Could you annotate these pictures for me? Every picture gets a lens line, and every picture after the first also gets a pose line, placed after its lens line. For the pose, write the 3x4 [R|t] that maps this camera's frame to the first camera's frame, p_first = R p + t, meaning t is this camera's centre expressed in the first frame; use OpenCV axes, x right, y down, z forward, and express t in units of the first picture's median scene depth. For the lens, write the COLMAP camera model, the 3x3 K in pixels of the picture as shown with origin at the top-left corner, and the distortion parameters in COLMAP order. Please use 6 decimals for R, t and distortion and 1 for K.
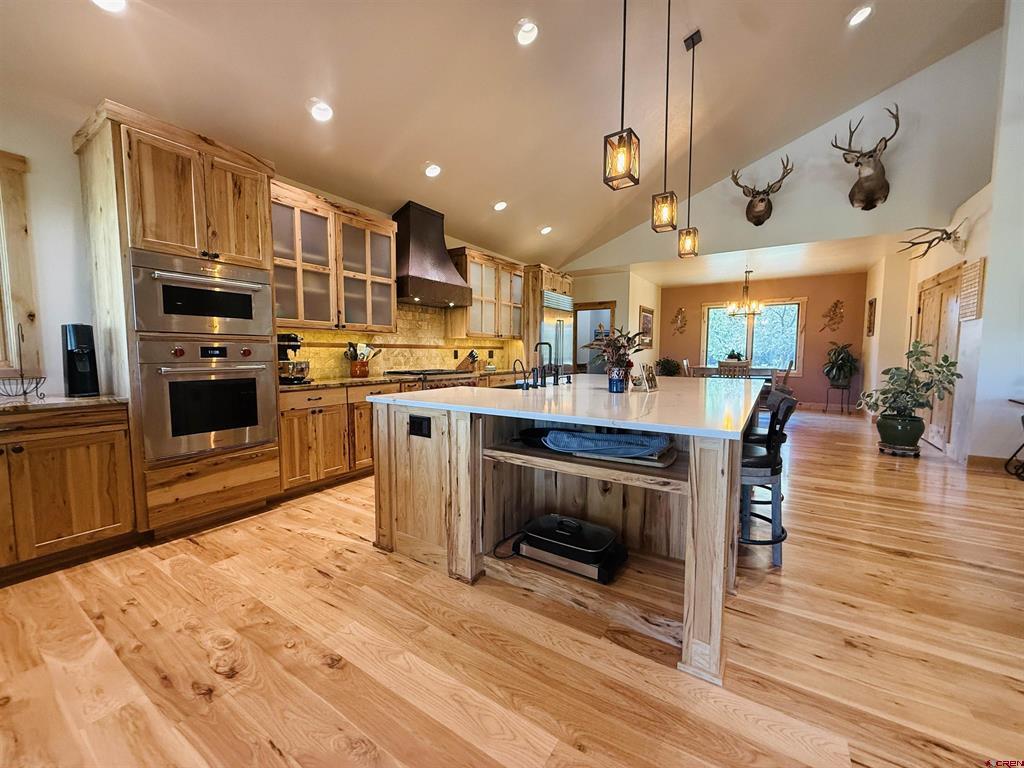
lens RADIAL K [[408.3, 0, 508.5], [0, 408.3, 385.2], [0, 0, 1]] dist [0.000079, 0.000002]
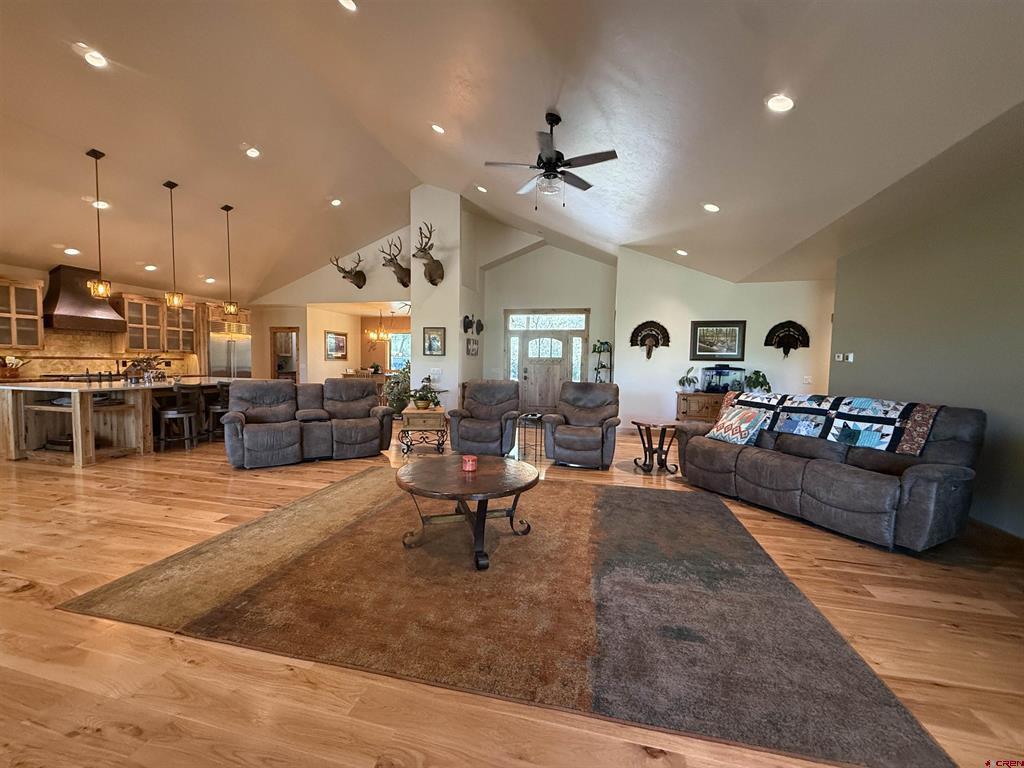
lens RADIAL K [[408.3, 0, 510.5], [0, 408.3, 384.1], [0, 0, 1]] dist [0.000079, 0.000002]
pose [[0.939556, -0.004133, 0.342371, 1.211259], [0.011881, 0.999718, -0.020538, 0.077719], [-0.342190, 0.023364, 0.939340, -1.502024]]
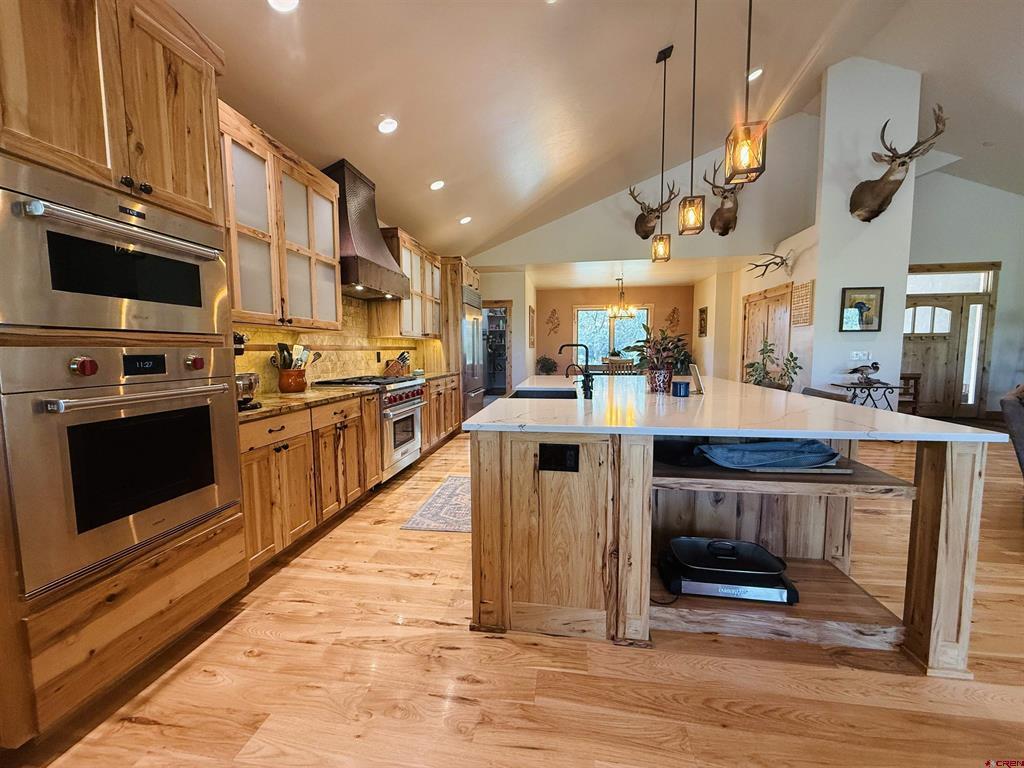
lens RADIAL K [[408.3, 0, 510.0], [0, 408.3, 385.0], [0, 0, 1]] dist [0.000079, 0.000002]
pose [[0.907027, -0.044446, 0.418720, -0.437014], [0.042467, 0.998999, 0.014050, -0.034505], [-0.418925, 0.005038, 0.908007, 0.253116]]
